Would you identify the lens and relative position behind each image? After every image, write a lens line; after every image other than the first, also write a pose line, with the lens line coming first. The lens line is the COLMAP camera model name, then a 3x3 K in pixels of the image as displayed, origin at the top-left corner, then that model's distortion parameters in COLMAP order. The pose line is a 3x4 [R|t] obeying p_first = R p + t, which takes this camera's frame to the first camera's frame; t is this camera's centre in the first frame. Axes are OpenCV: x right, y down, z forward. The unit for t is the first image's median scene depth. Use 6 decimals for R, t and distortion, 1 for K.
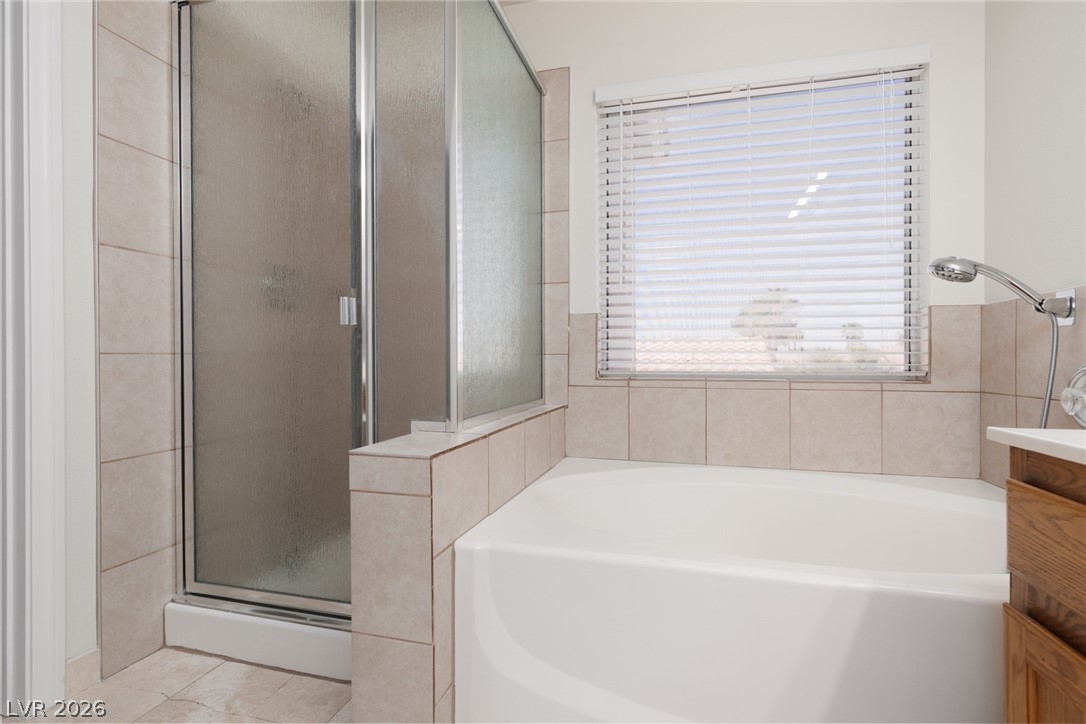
lens RADIAL K [[494.8, 0, 543.0], [0, 494.8, 362.0], [0, 0, 1]] dist [-0.001140, -0.000384]
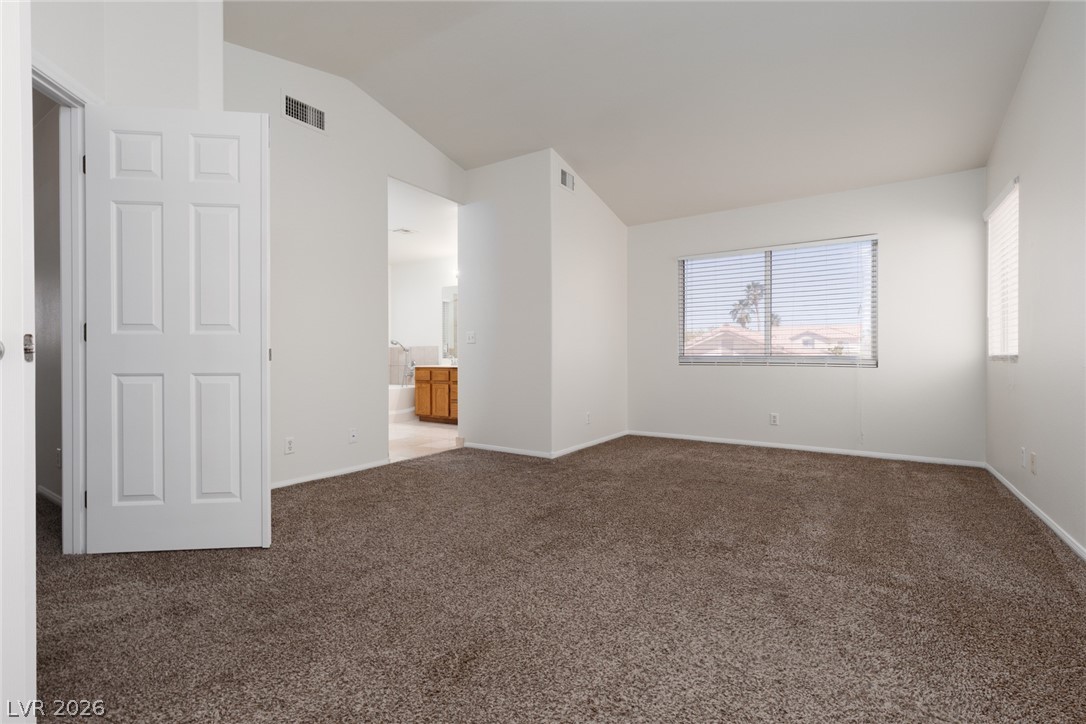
lens RADIAL K [[485.4, 0, 547.6], [0, 485.4, 359.3], [0, 0, 1]] dist [0.007597, -0.001037]
pose [[0.309006, 0.000835, 0.951060, -2.991783], [0.006913, 0.999971, -0.003124, 0.023022], [-0.951035, 0.007540, 0.308991, -1.817357]]
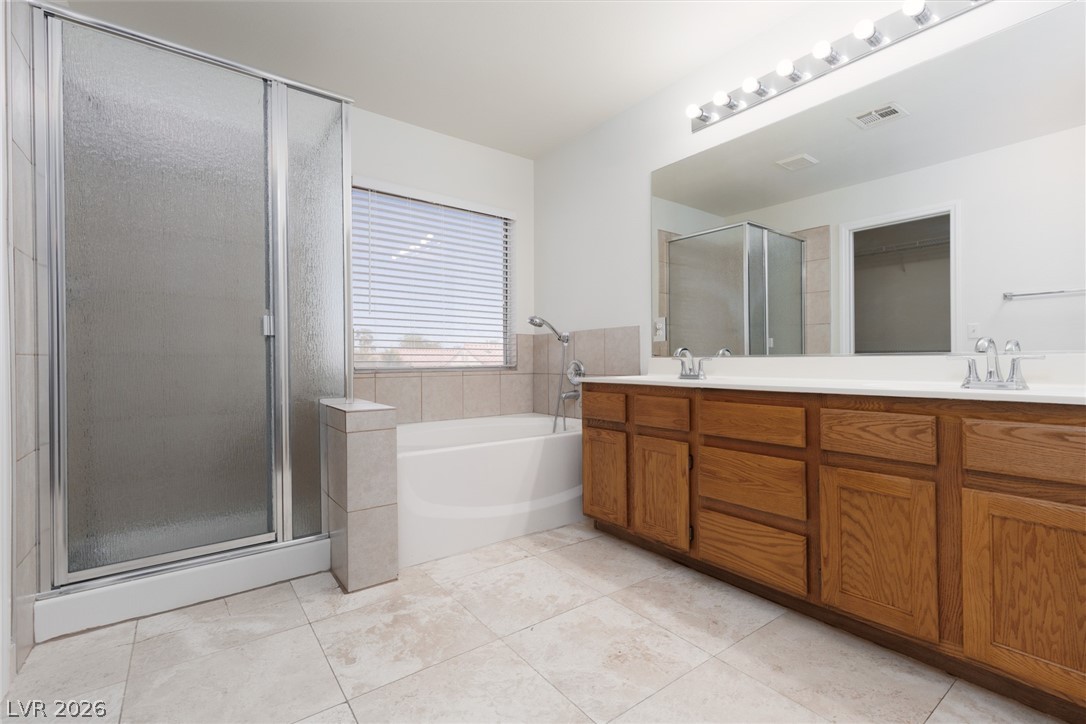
lens RADIAL K [[485.4, 0, 547.6], [0, 485.4, 359.3], [0, 0, 1]] dist [0.007597, -0.001037]
pose [[0.611785, -0.002492, 0.791020, -0.784290], [0.007070, 0.999972, -0.002318, 0.002067], [-0.790993, 0.007010, 0.611785, -0.379685]]
